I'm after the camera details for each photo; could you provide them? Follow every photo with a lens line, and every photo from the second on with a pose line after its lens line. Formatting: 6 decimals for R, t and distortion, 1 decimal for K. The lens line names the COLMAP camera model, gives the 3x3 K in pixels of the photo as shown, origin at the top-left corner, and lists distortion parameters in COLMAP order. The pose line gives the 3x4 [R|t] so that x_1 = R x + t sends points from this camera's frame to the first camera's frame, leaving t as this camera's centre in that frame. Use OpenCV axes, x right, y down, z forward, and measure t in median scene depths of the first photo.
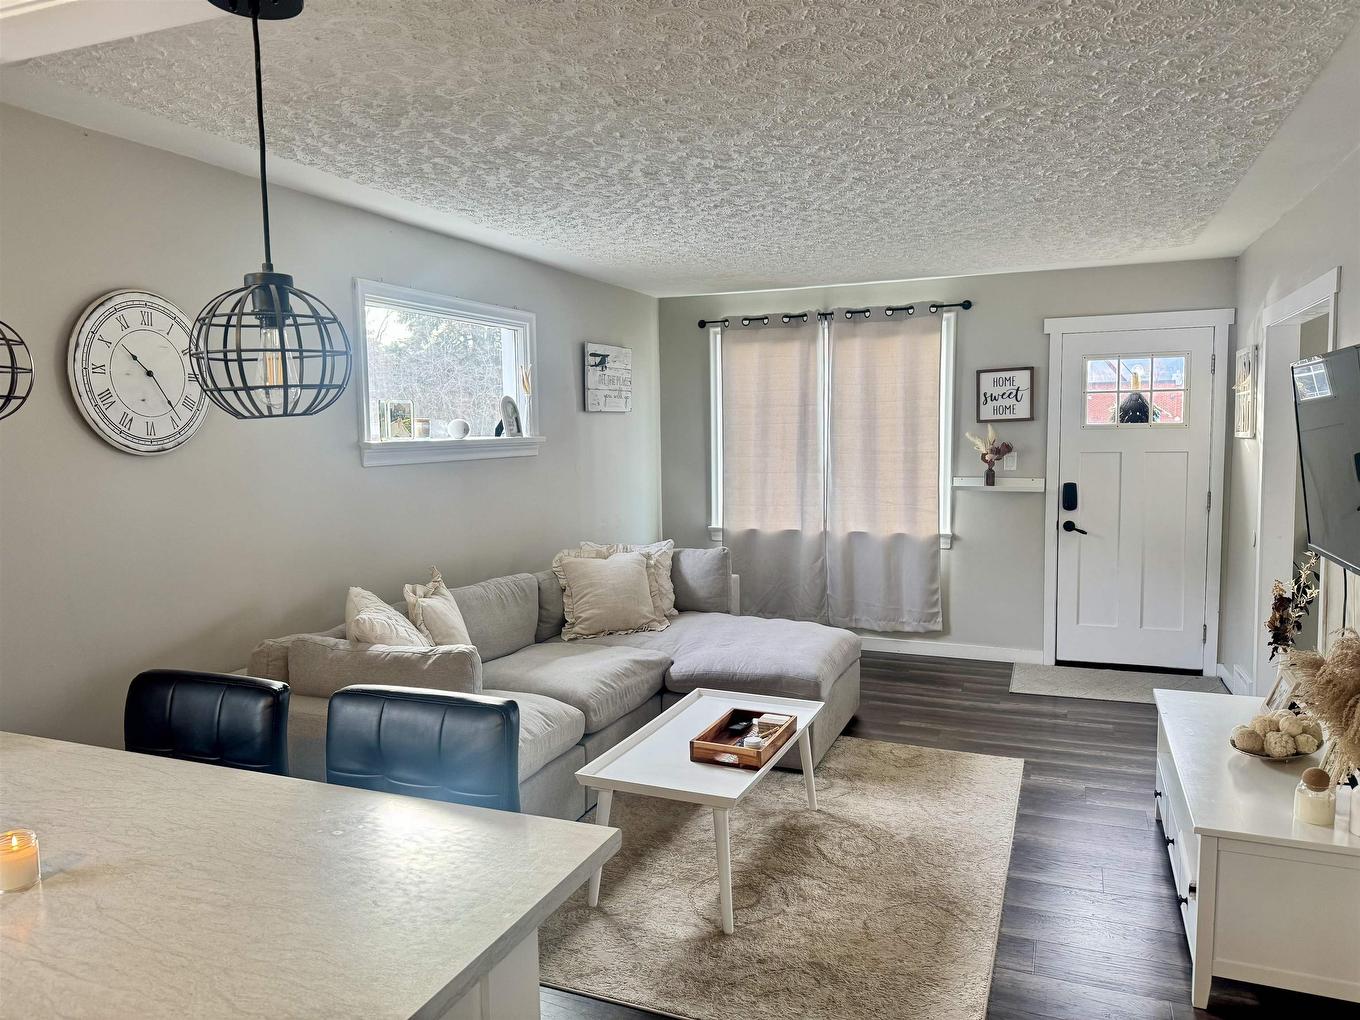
lens RADIAL K [[946.1, 0, 665.8], [0, 946.1, 517.6], [0, 0, 1]] dist [0.085140, -0.124951]
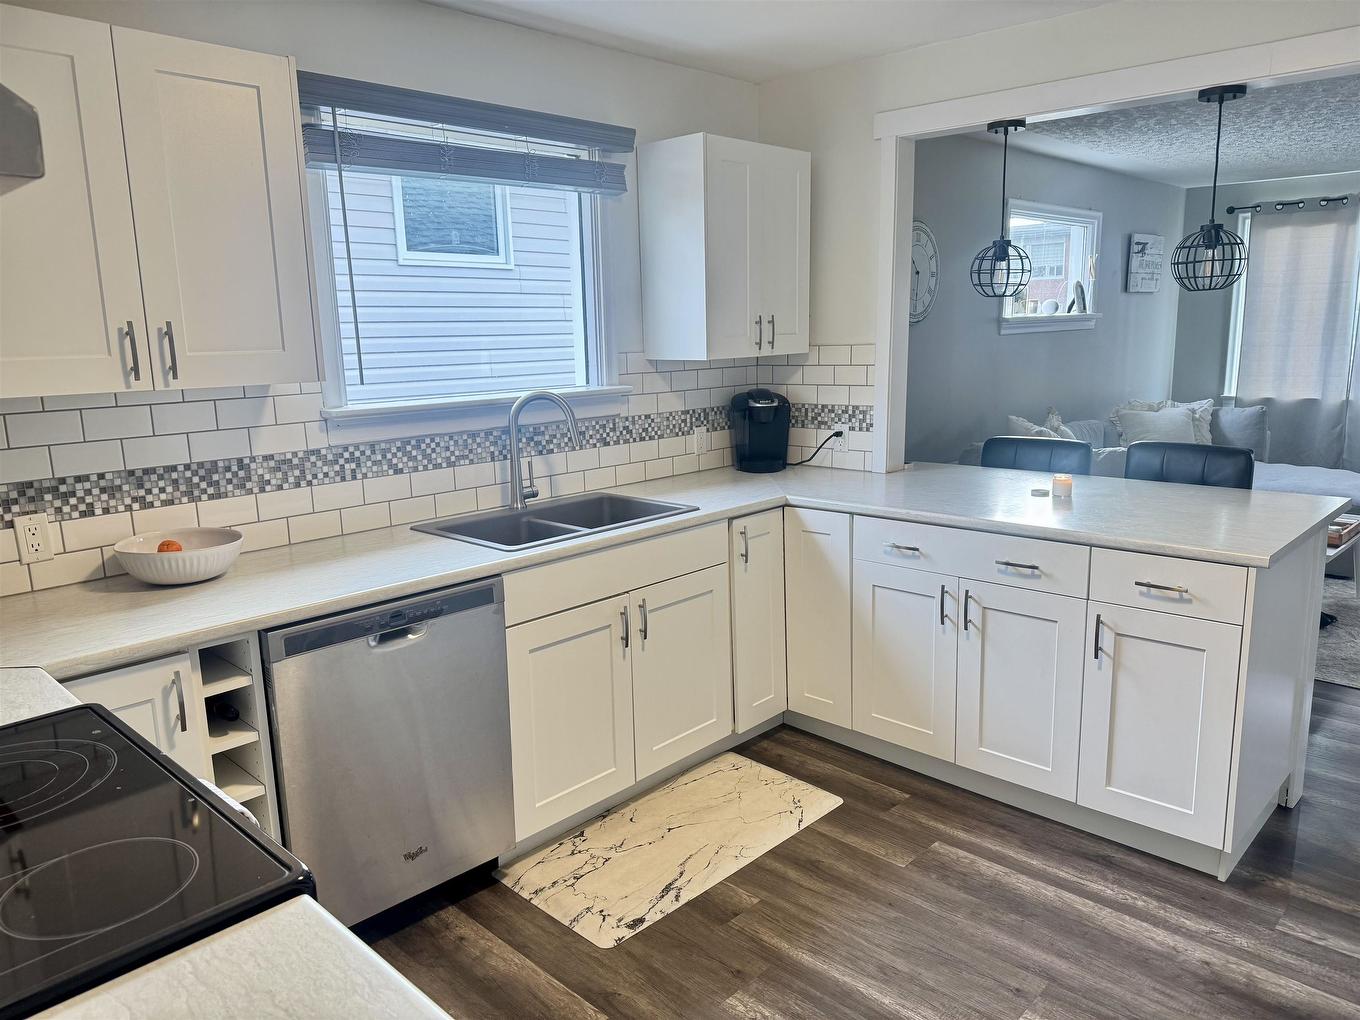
lens RADIAL K [[948.8, 0, 680.0], [0, 948.8, 510.0], [0, 0, 1]] dist [0.073163, -0.085710]
pose [[0.933789, 0.062201, -0.352376, -0.192523], [-0.025045, 0.993721, 0.109043, 0.048957], [0.356946, -0.092998, 0.929484, -0.405607]]
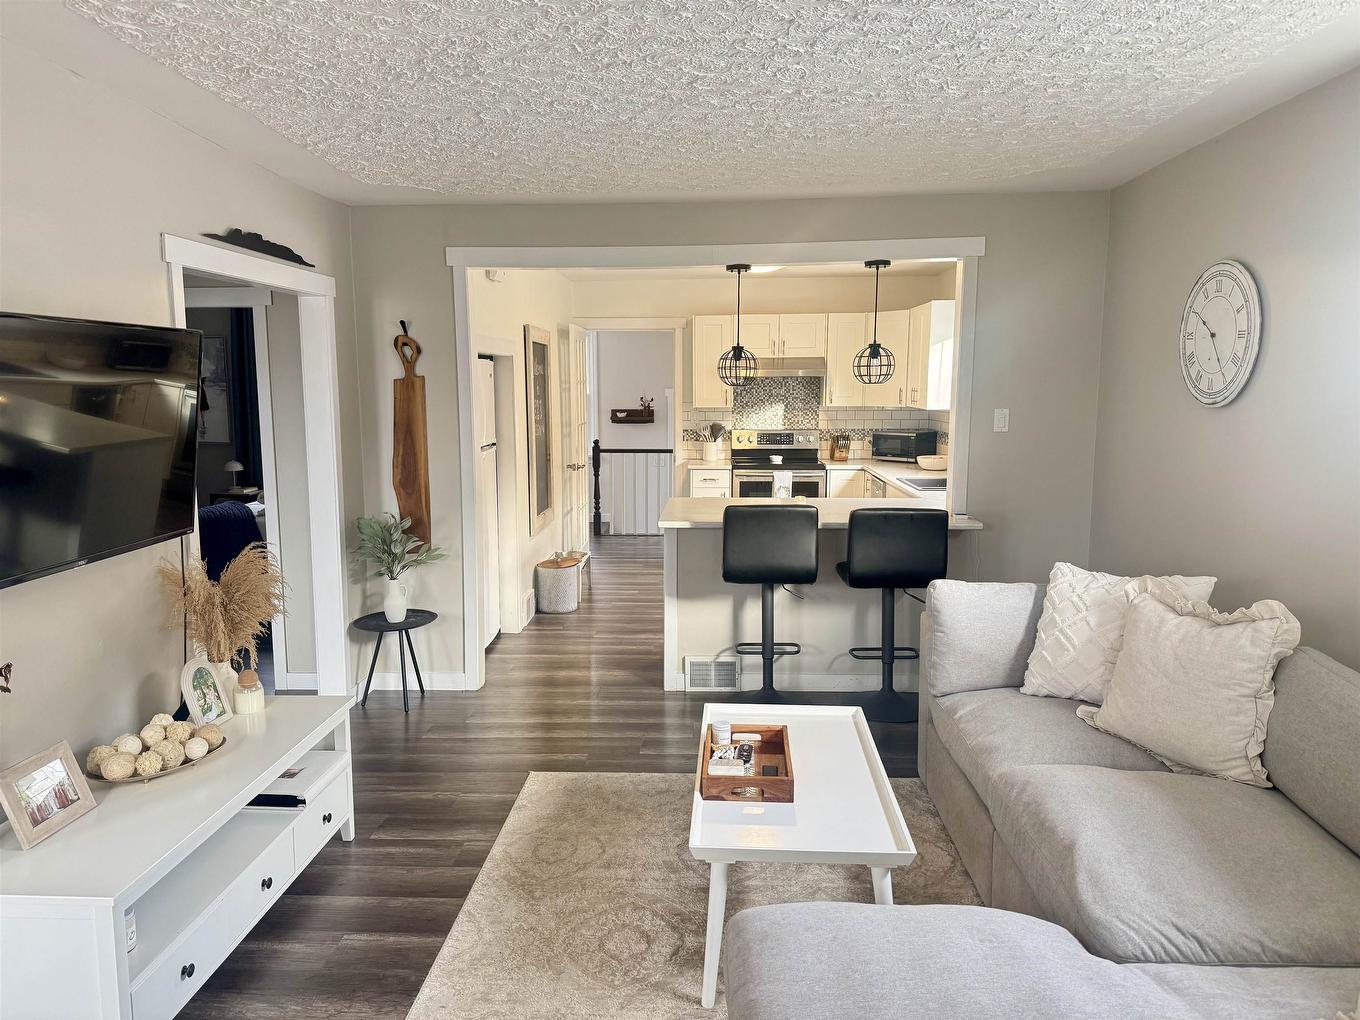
lens RADIAL K [[948.8, 0, 680.0], [0, 948.8, 510.0], [0, 0, 1]] dist [0.073163, -0.085710]
pose [[-0.938016, 0.062360, -0.340936, 0.278407], [-0.015945, 0.974875, 0.222181, -0.117518], [0.346226, 0.213845, -0.913454, 1.144397]]
